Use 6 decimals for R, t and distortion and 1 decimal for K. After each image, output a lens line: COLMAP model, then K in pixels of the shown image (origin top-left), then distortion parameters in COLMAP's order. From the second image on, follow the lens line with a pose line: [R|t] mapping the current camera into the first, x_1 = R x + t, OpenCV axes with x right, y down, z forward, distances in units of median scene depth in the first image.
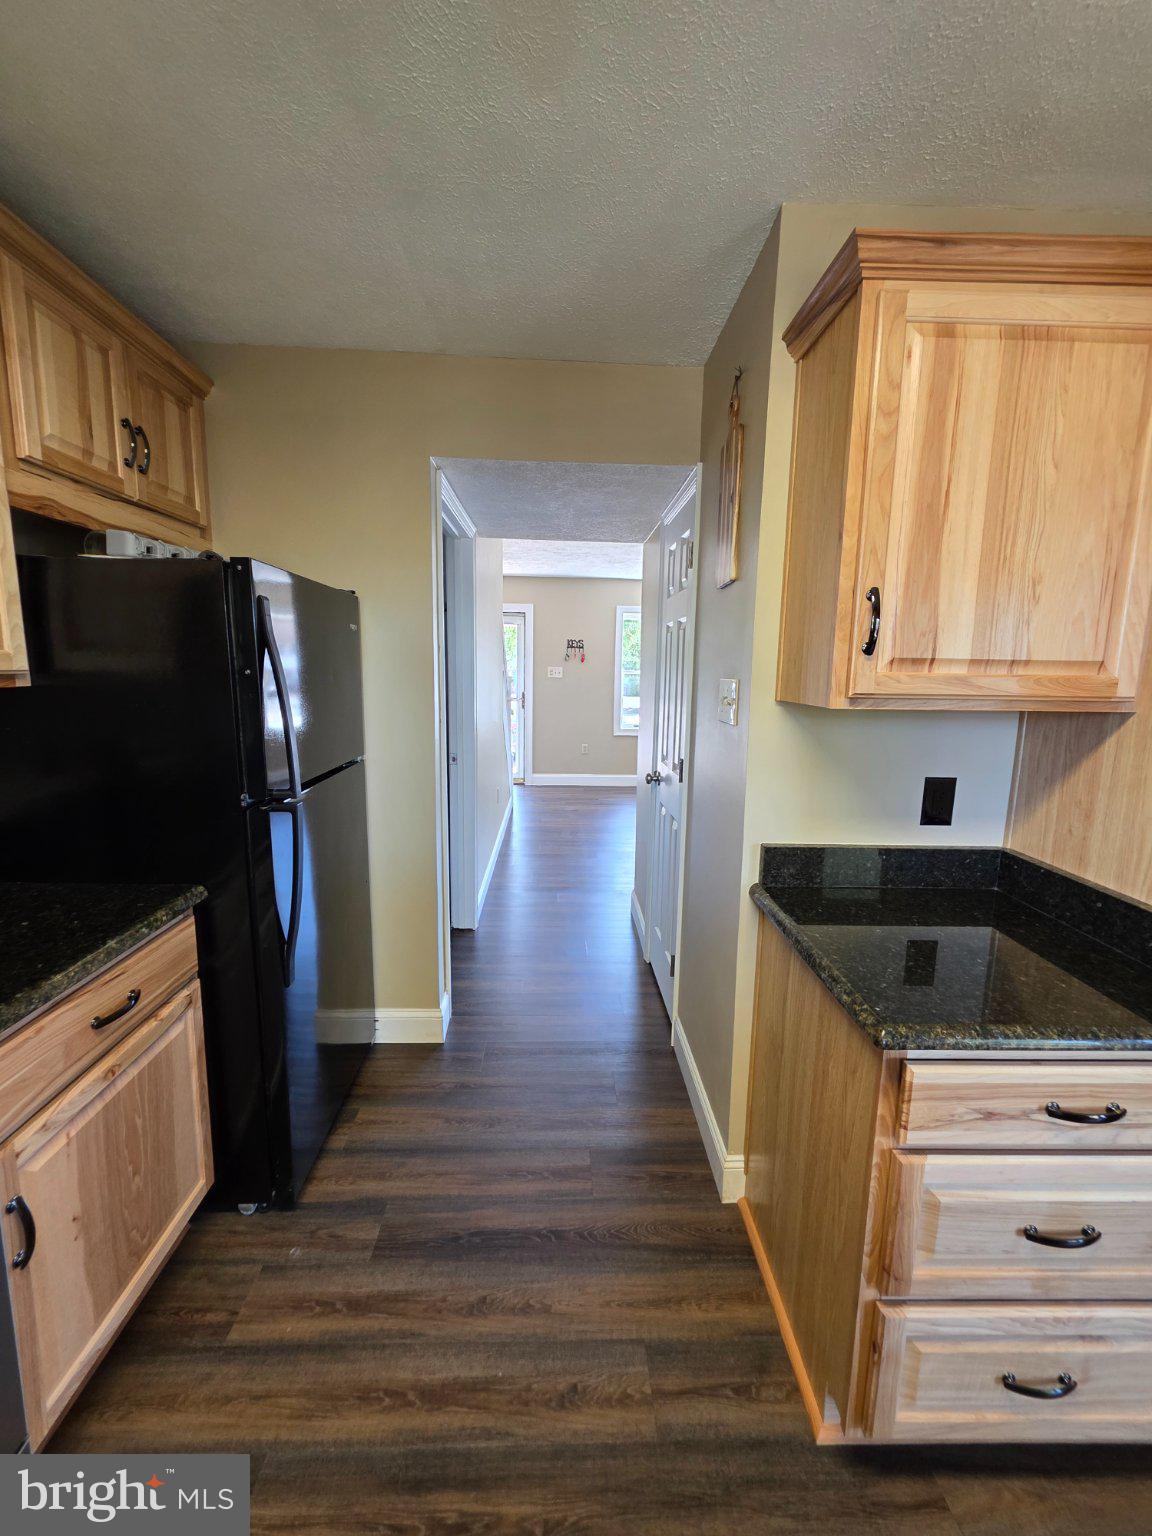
lens RADIAL K [[614.4, 0, 574.0], [0, 614.4, 764.3], [0, 0, 1]] dist [-0.000371, -0.000019]
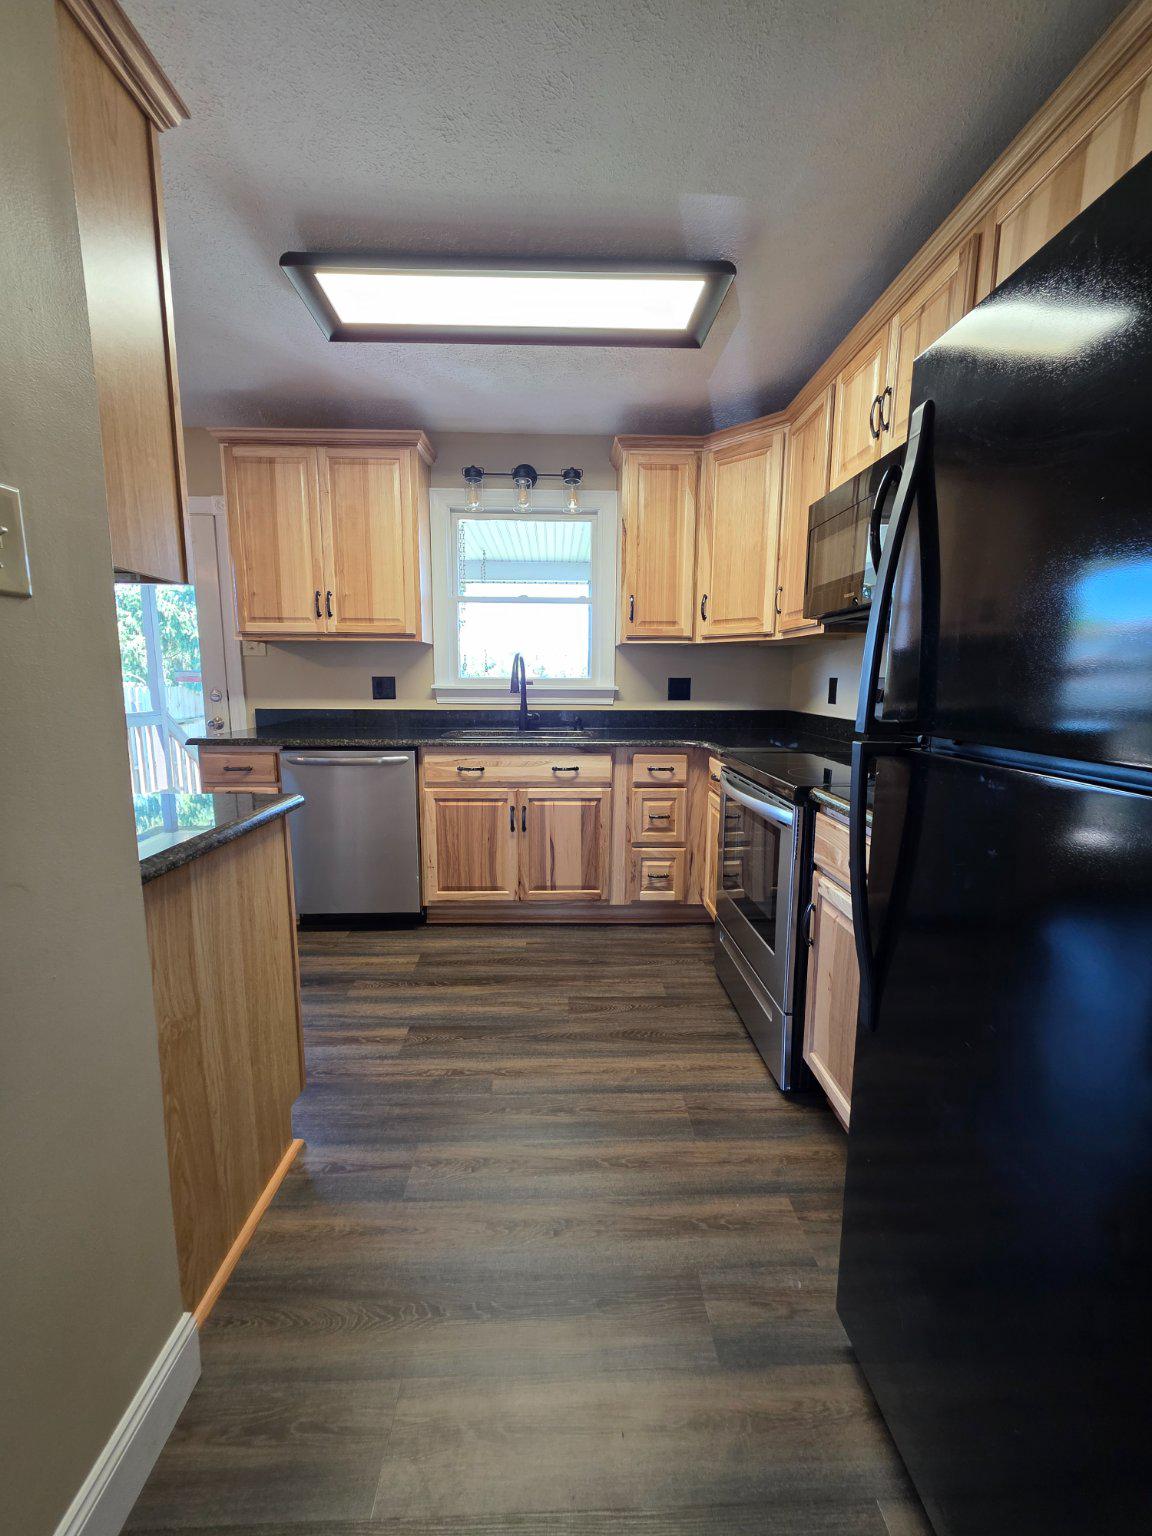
lens RADIAL K [[614.4, 0, 577.9], [0, 614.4, 767.5], [0, 0, 1]] dist [-0.000371, -0.000019]
pose [[-0.999783, -0.020241, -0.004946, -0.162997], [-0.020793, 0.953932, 0.299301, -0.104243], [-0.001340, 0.299338, -0.954146, 1.718631]]
